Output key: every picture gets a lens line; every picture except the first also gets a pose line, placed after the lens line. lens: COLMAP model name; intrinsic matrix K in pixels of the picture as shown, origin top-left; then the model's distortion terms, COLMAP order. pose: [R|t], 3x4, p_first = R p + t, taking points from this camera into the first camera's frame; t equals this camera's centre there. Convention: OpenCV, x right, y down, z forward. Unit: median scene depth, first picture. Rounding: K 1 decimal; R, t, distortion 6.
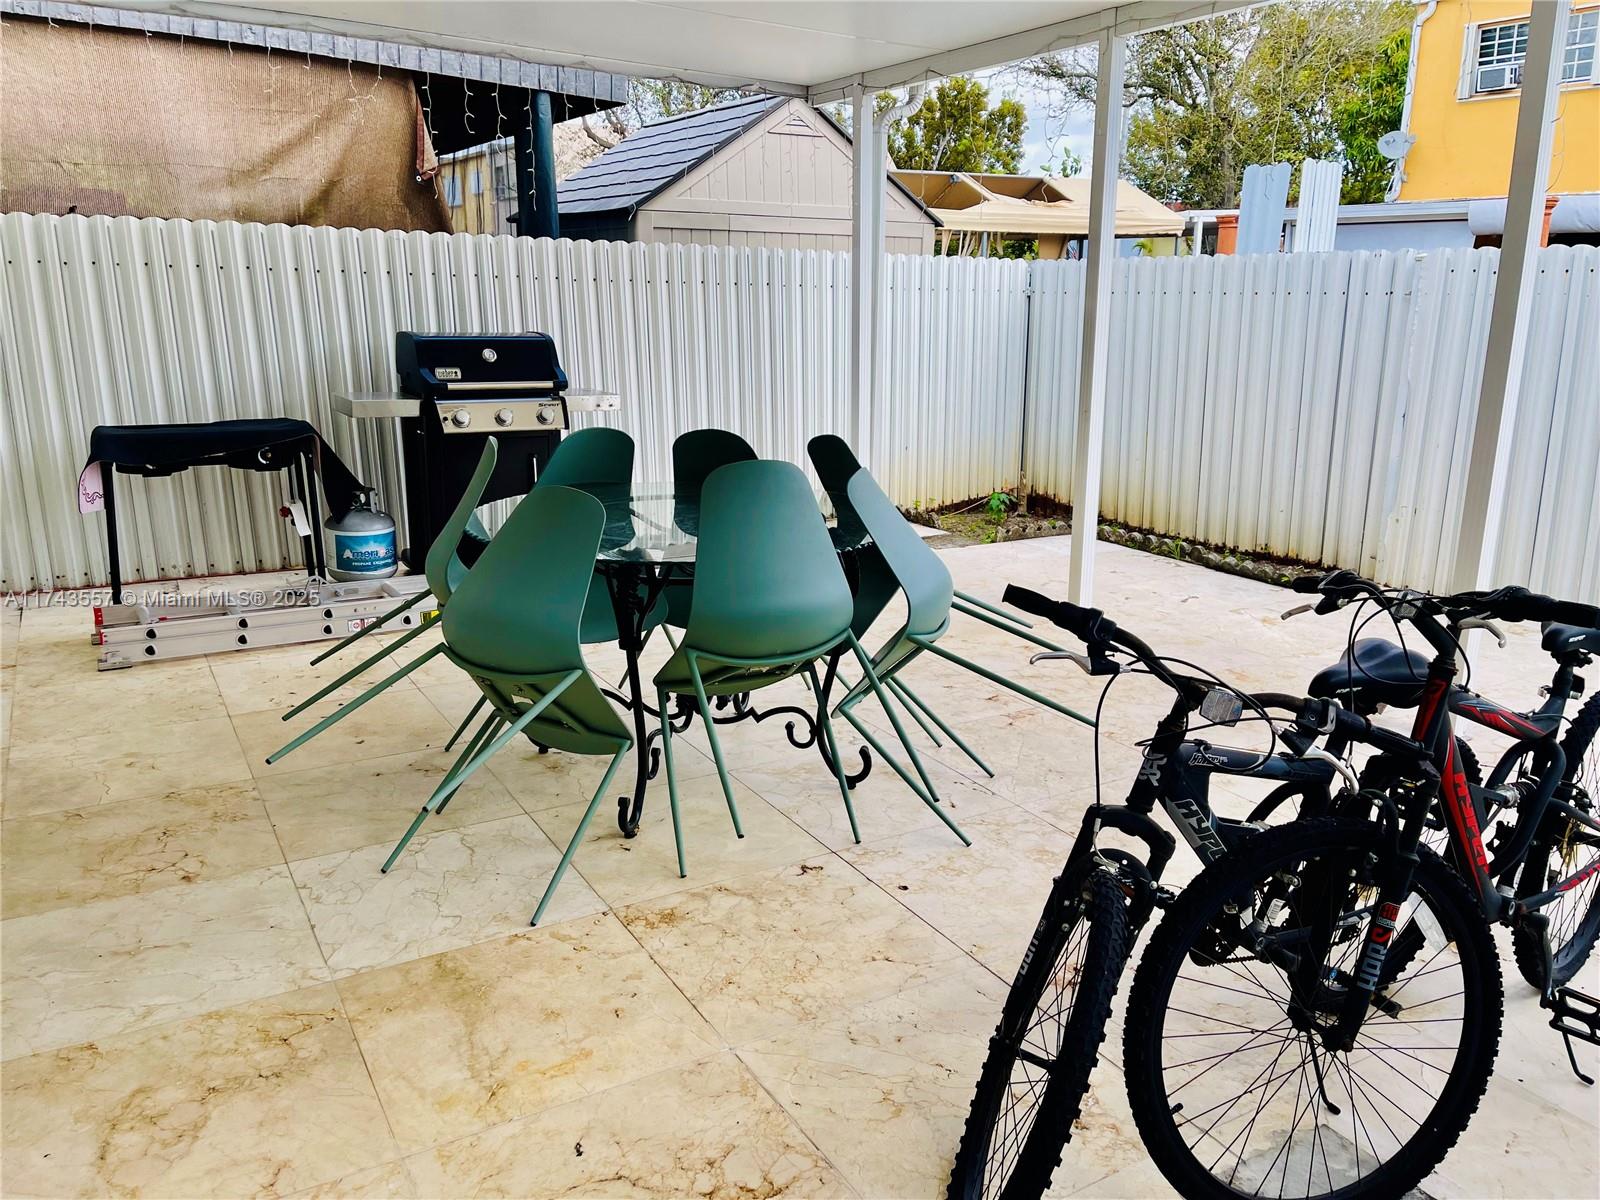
lens RADIAL K [[1211.5, 0, 800.0], [0, 1211.5, 600.0], [0, 0, 1]] dist [0.001332, 0.000902]
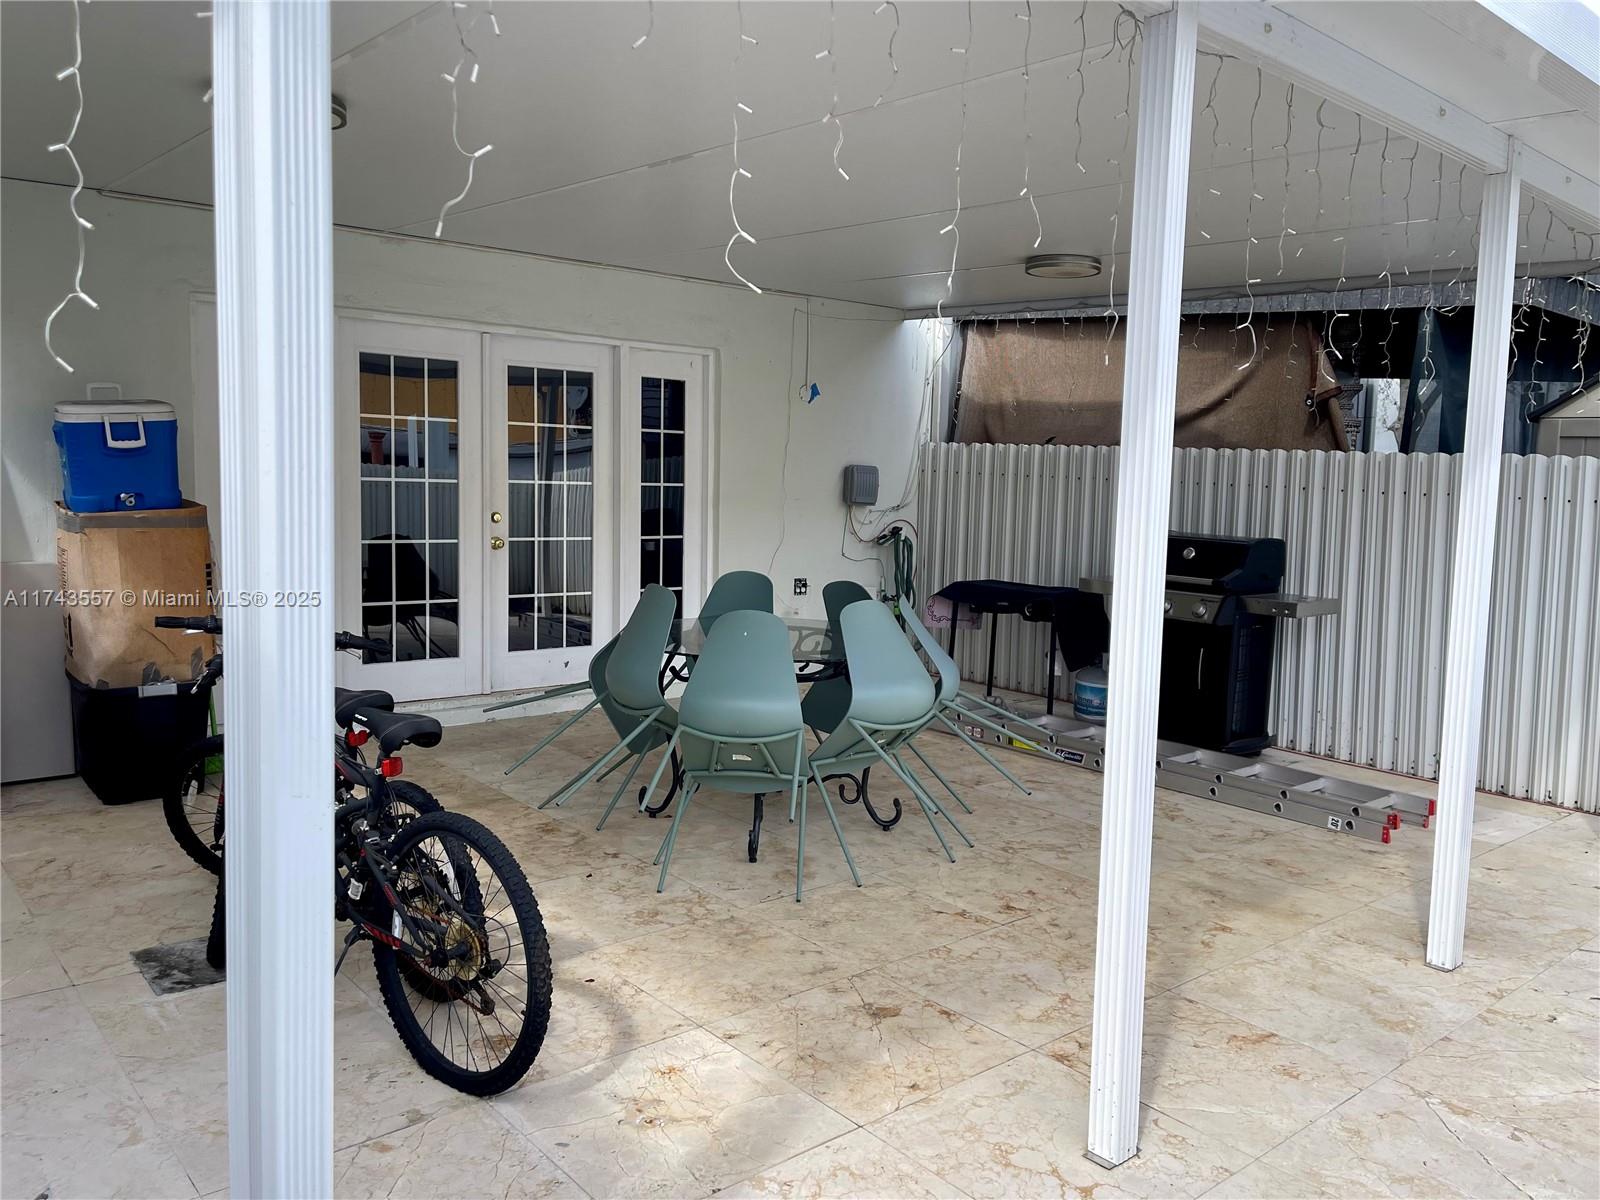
lens RADIAL K [[1211.5, 0, 800.0], [0, 1211.5, 600.0], [0, 0, 1]] dist [0.001332, 0.000902]
pose [[0.174025, 0.099776, -0.979673, 1.148721], [-0.269264, 0.961761, 0.050121, -0.171363], [0.947213, 0.255068, 0.194236, 0.644389]]
